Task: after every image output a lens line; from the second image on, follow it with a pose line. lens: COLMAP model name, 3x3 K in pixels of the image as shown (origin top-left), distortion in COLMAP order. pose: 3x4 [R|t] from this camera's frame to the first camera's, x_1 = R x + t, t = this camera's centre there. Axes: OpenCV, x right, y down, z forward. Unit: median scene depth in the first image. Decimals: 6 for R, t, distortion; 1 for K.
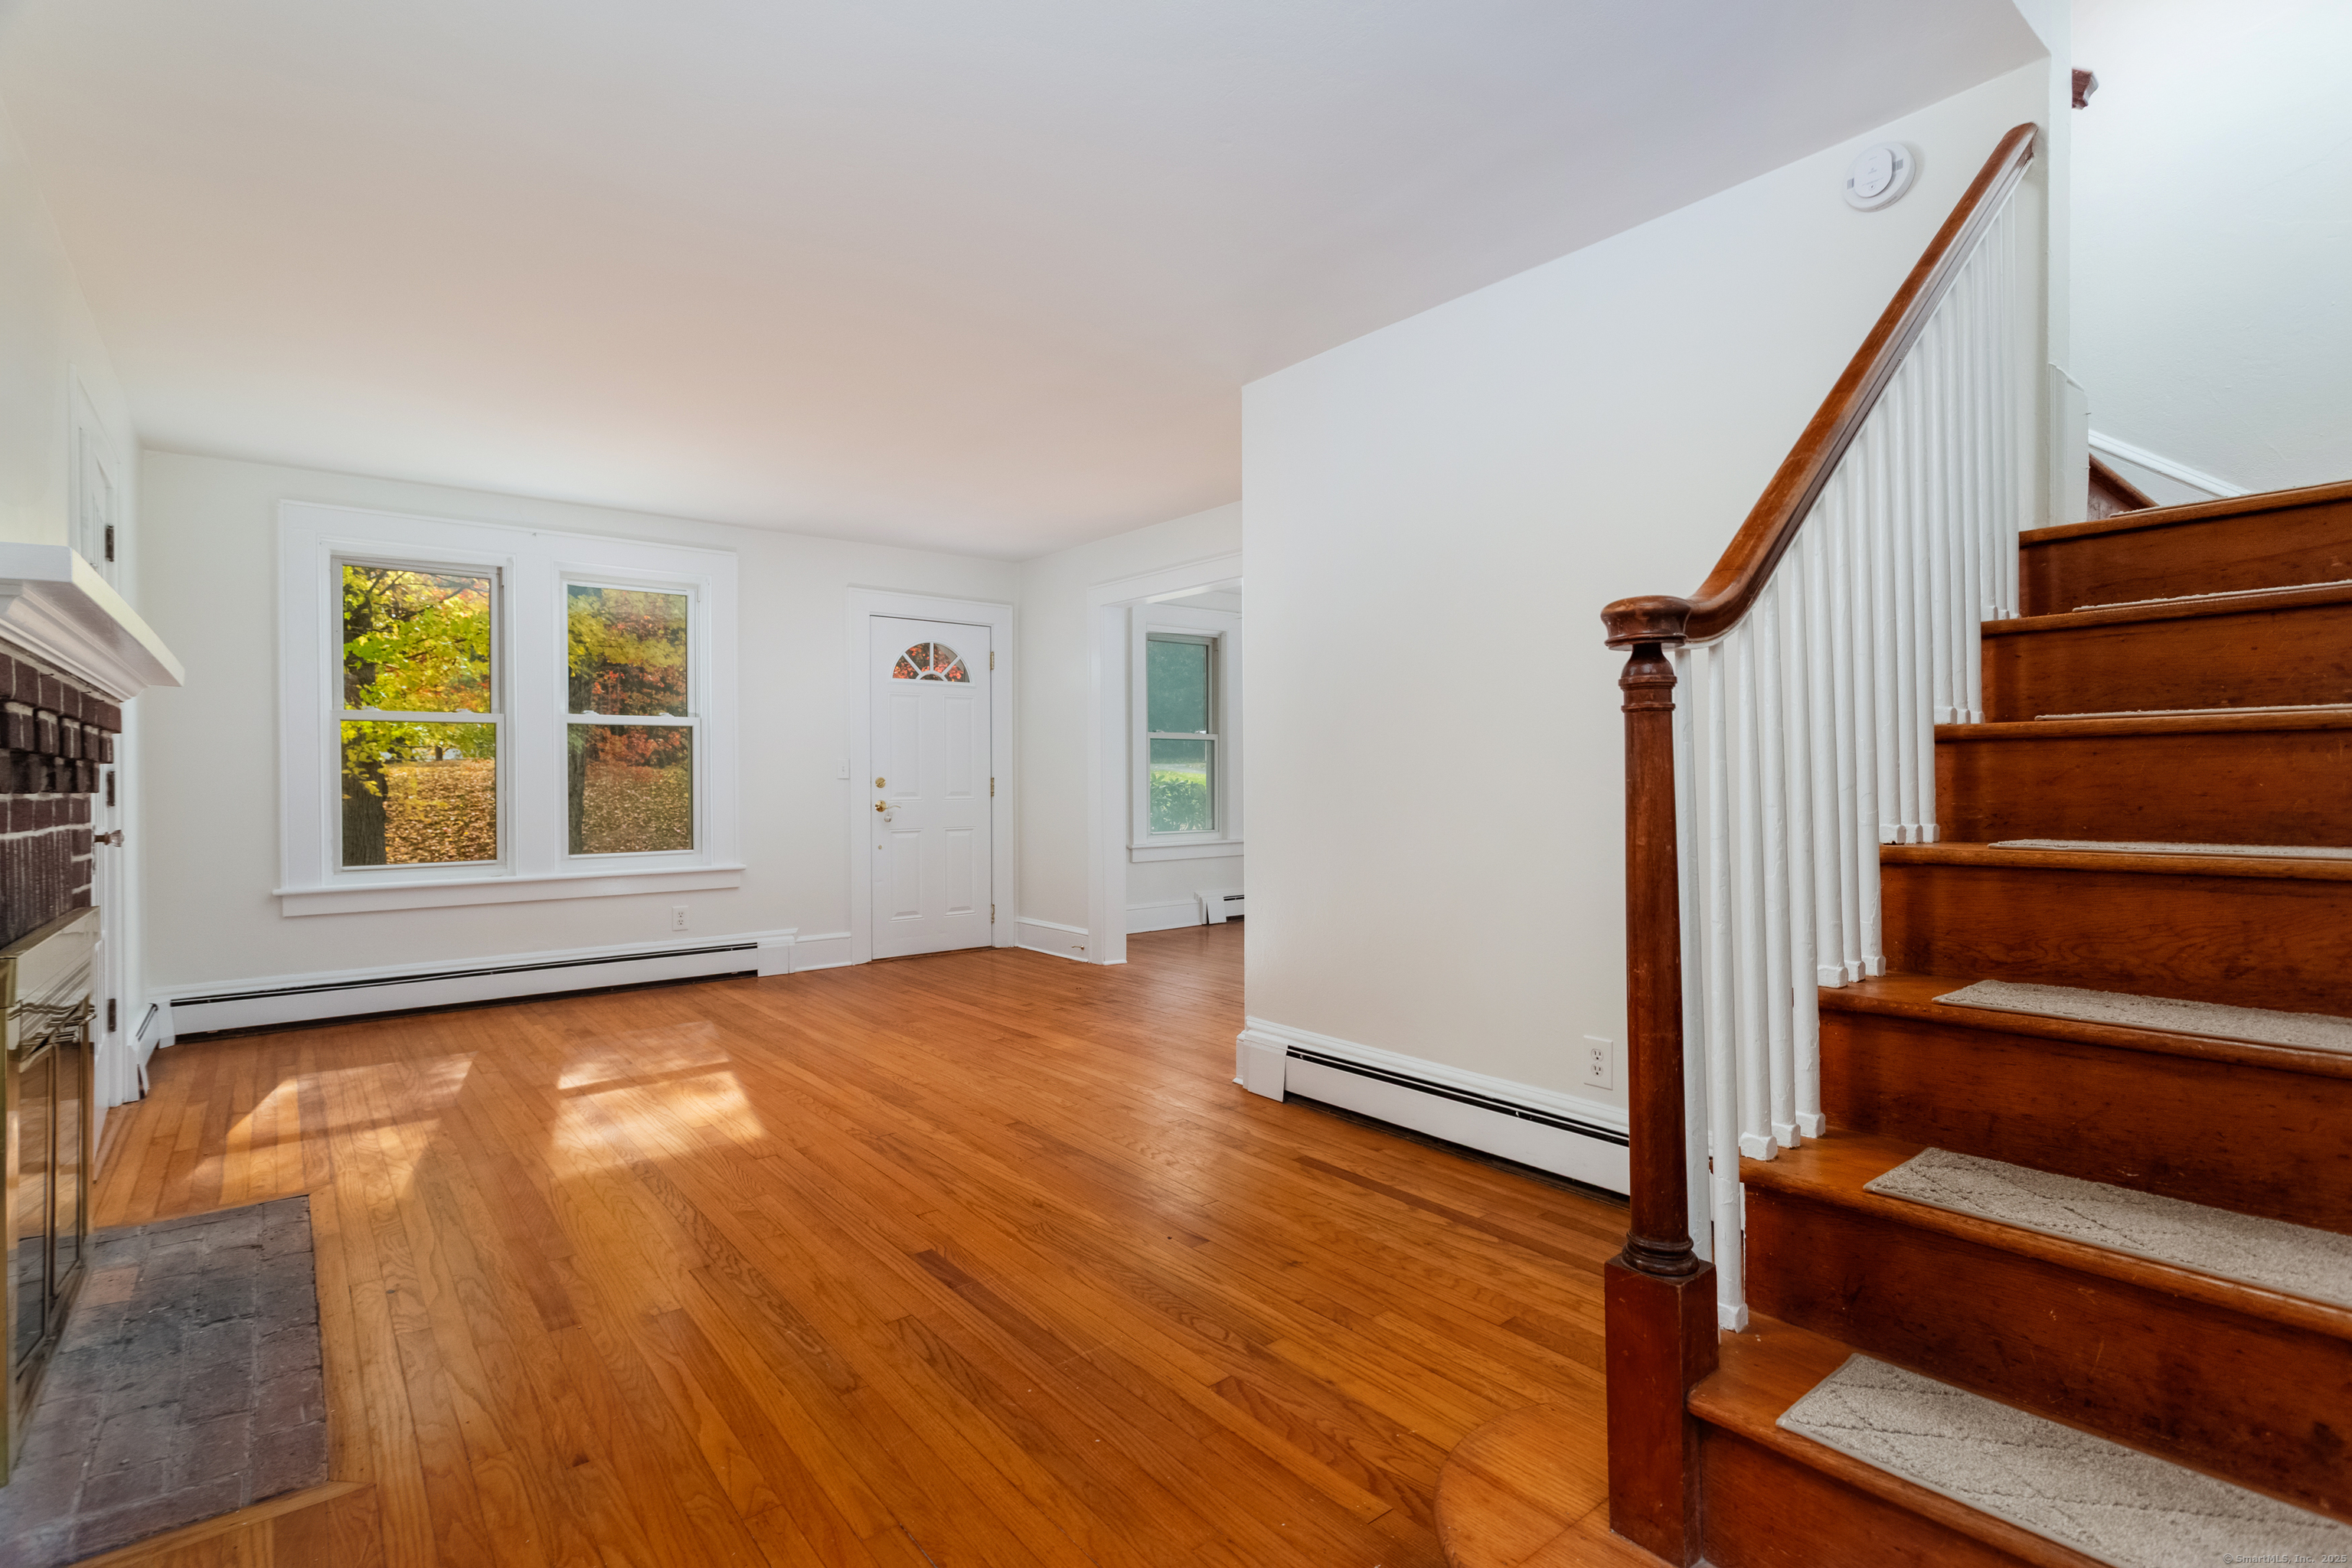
lens RADIAL K [[1107.3, 0, 1164.2], [0, 1107.3, 781.3], [0, 0, 1]] dist [0.000132, 0.003601]
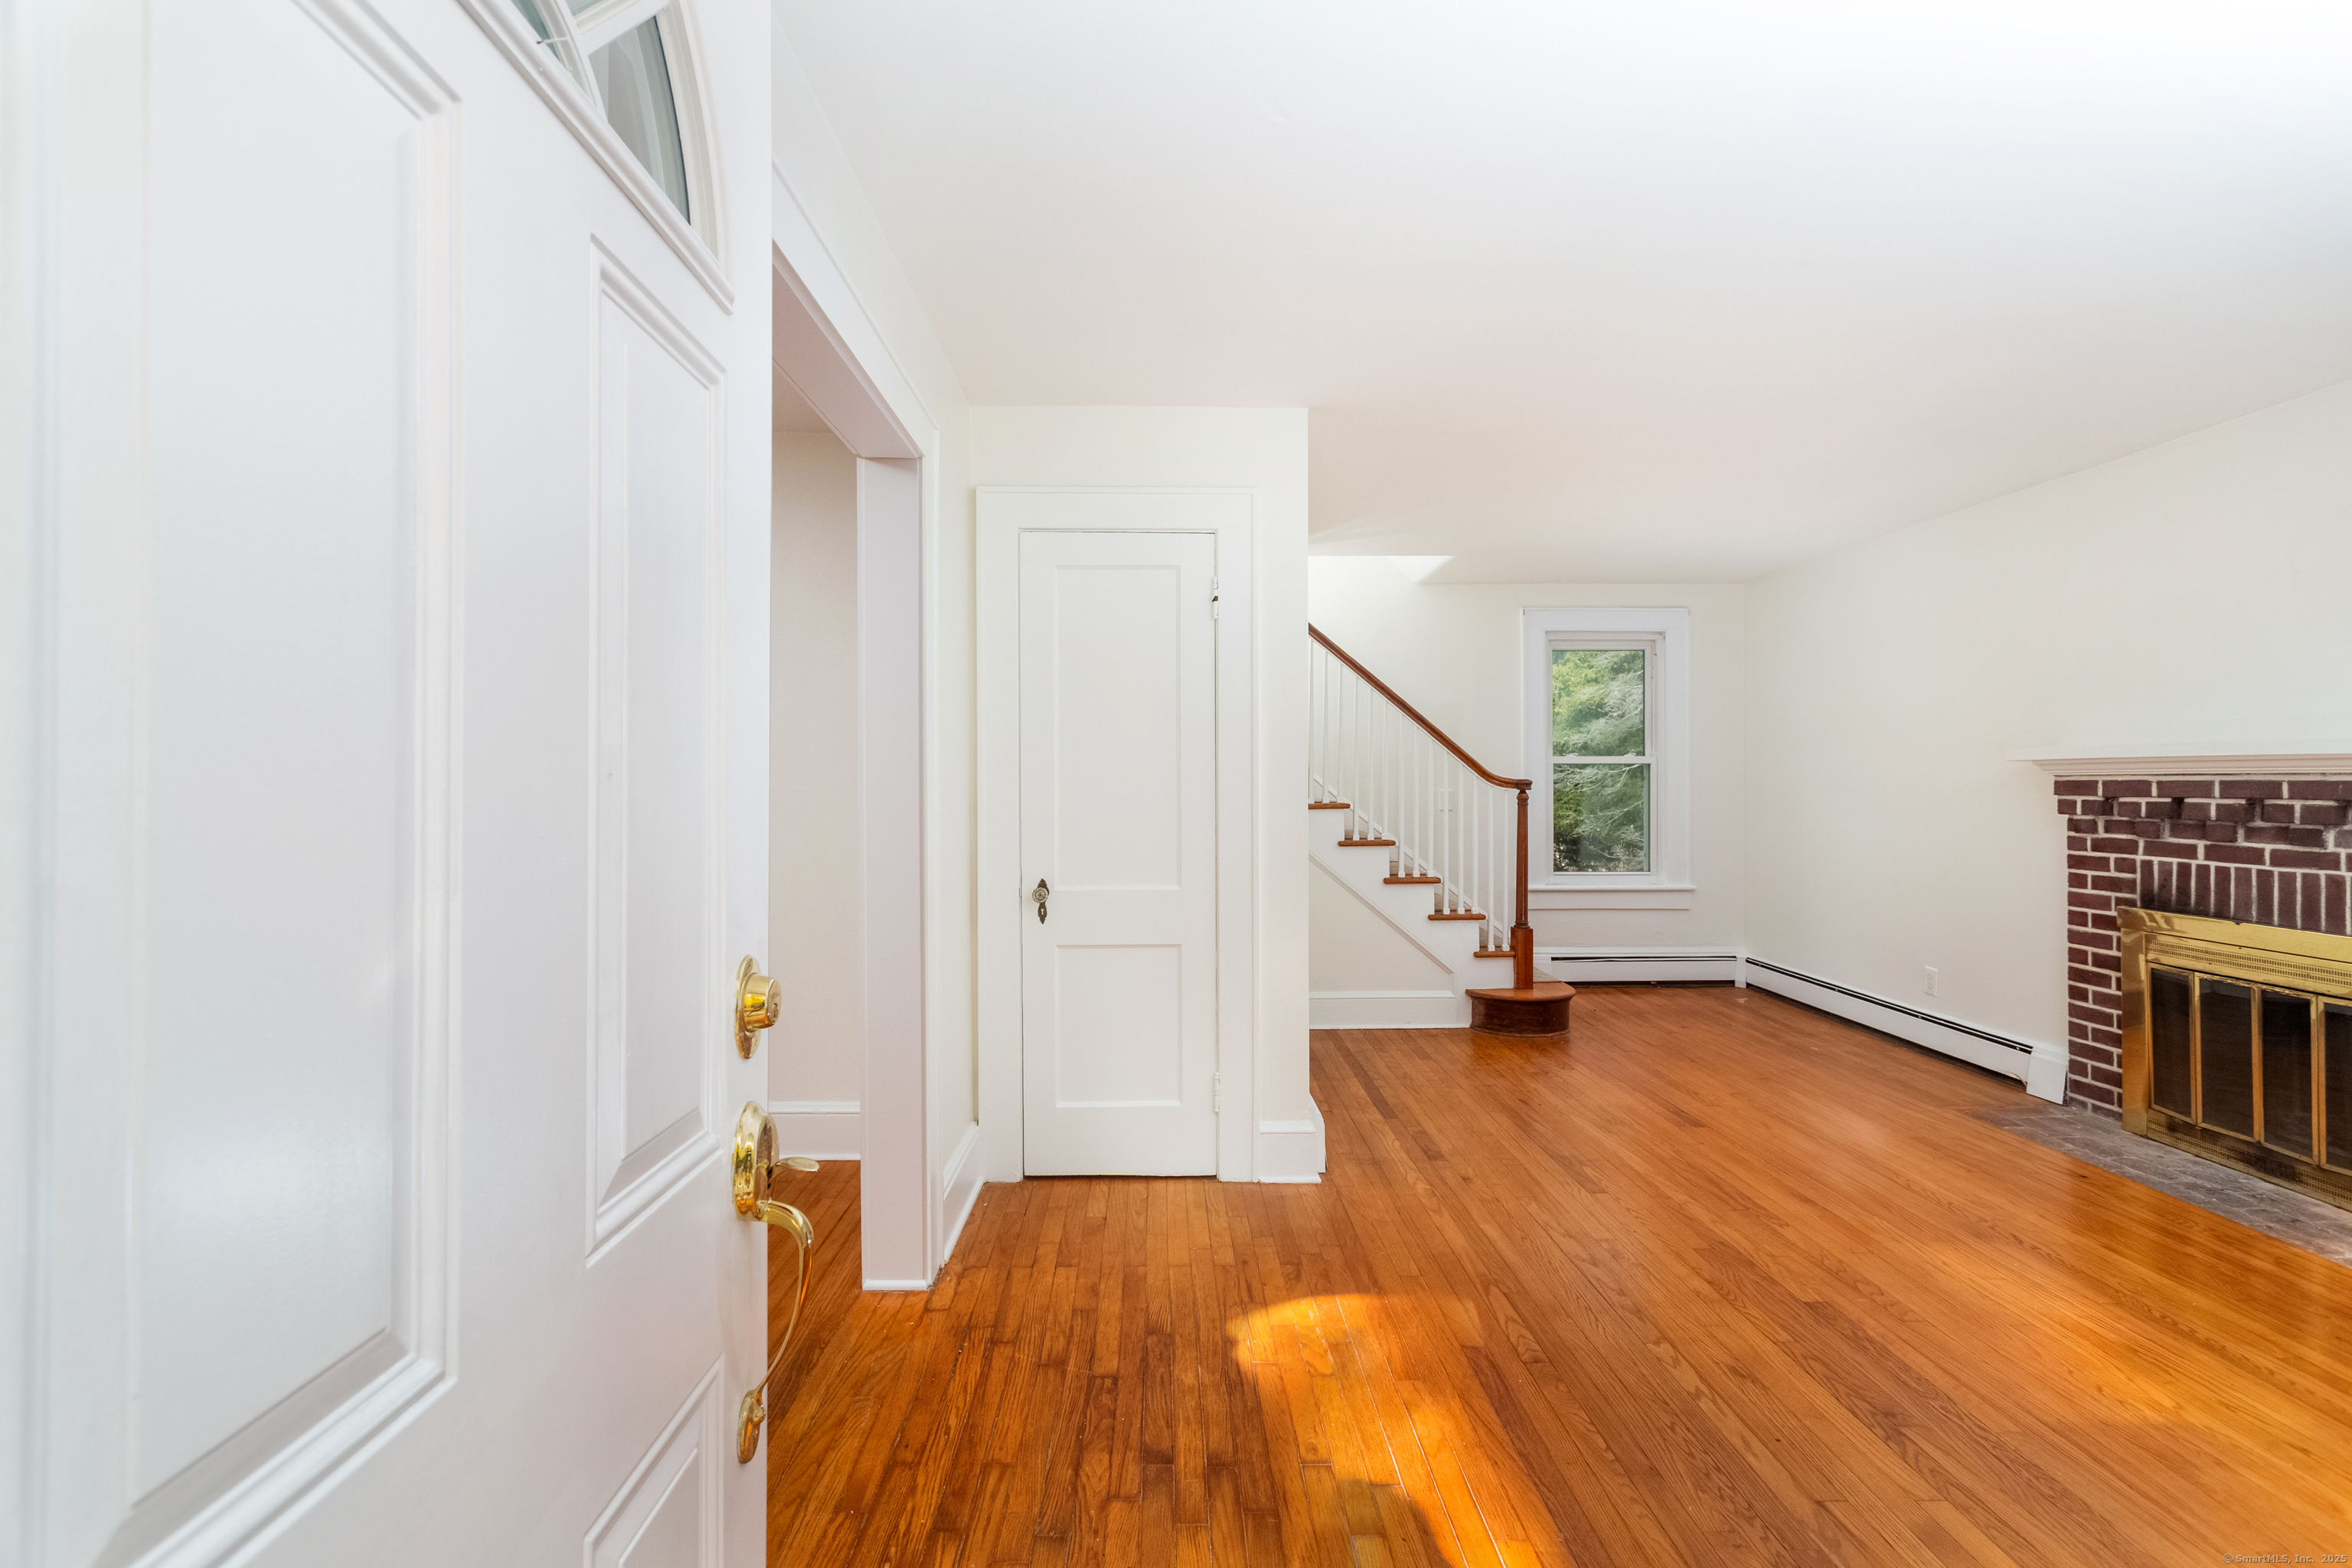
lens RADIAL K [[1107.3, 0, 1172.5], [0, 1107.3, 782.3], [0, 0, 1]] dist [0.000132, 0.003601]
pose [[-0.787522, 0.008674, 0.616225, -0.506422], [0.007187, 0.999962, -0.004890, -0.058934], [-0.616245, 0.000577, -0.787555, 2.271109]]
